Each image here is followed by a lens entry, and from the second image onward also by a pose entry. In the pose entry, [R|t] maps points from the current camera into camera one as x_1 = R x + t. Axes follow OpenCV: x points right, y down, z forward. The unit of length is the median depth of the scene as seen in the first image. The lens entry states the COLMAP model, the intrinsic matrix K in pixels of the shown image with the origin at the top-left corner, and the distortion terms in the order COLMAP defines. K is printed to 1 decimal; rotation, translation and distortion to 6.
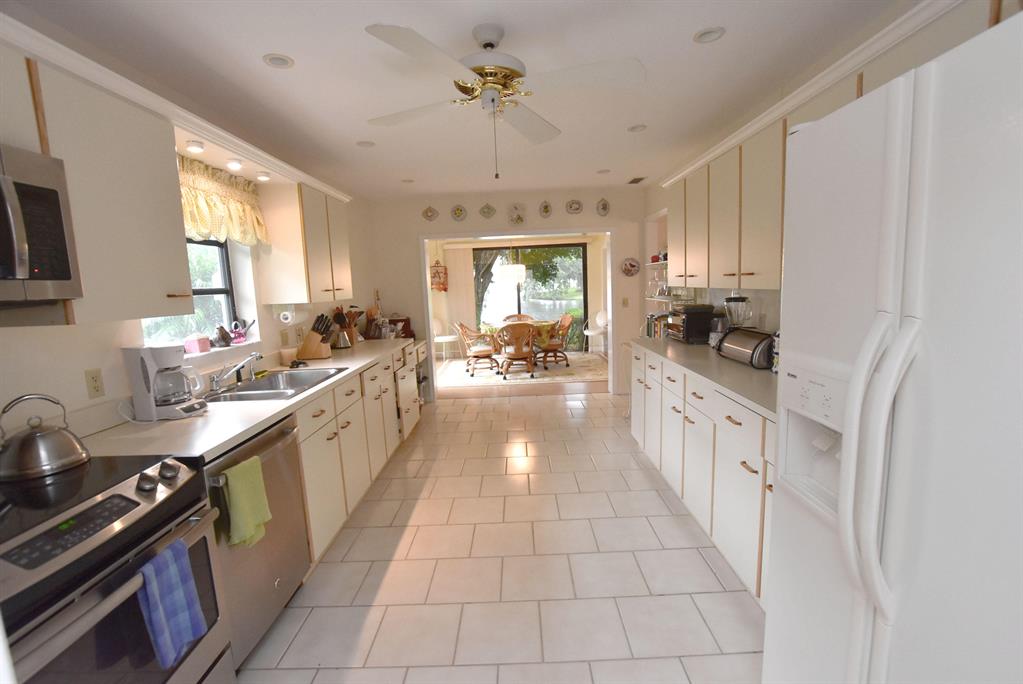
lens RADIAL K [[447.6, 0, 517.9], [0, 447.6, 344.4], [0, 0, 1]] dist [-0.042197, 0.006408]
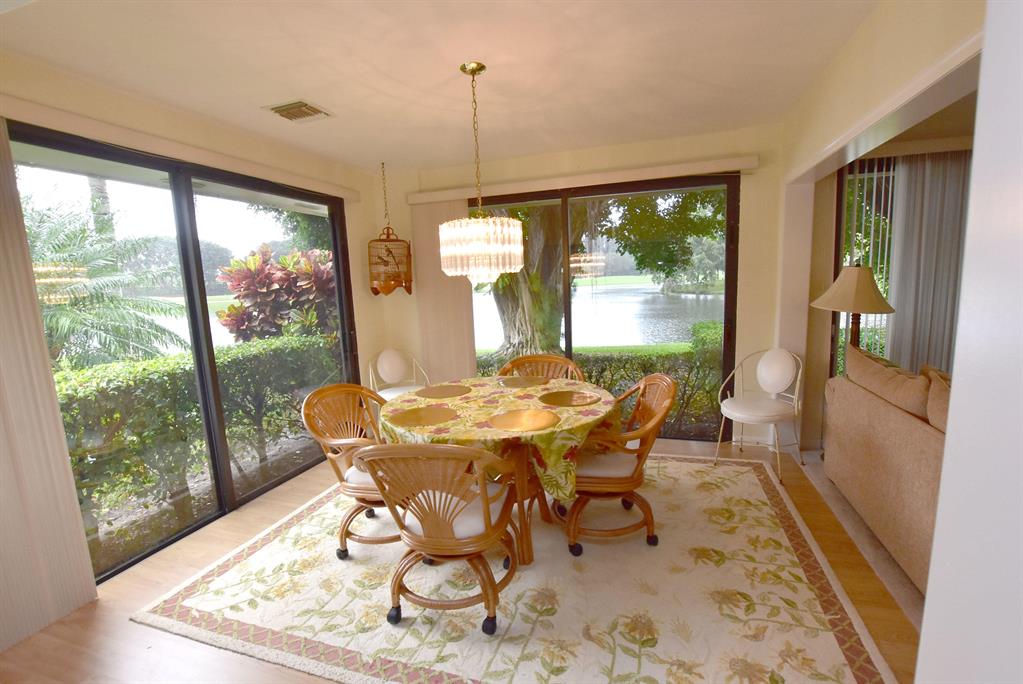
lens RADIAL K [[447.6, 0, 517.9], [0, 447.6, 344.4], [0, 0, 1]] dist [-0.042197, 0.006408]
pose [[0.952617, 0.040805, -0.301423, 0.091296], [-0.034981, 0.999083, 0.024697, -0.078225], [0.302155, -0.012983, 0.953171, 0.567807]]
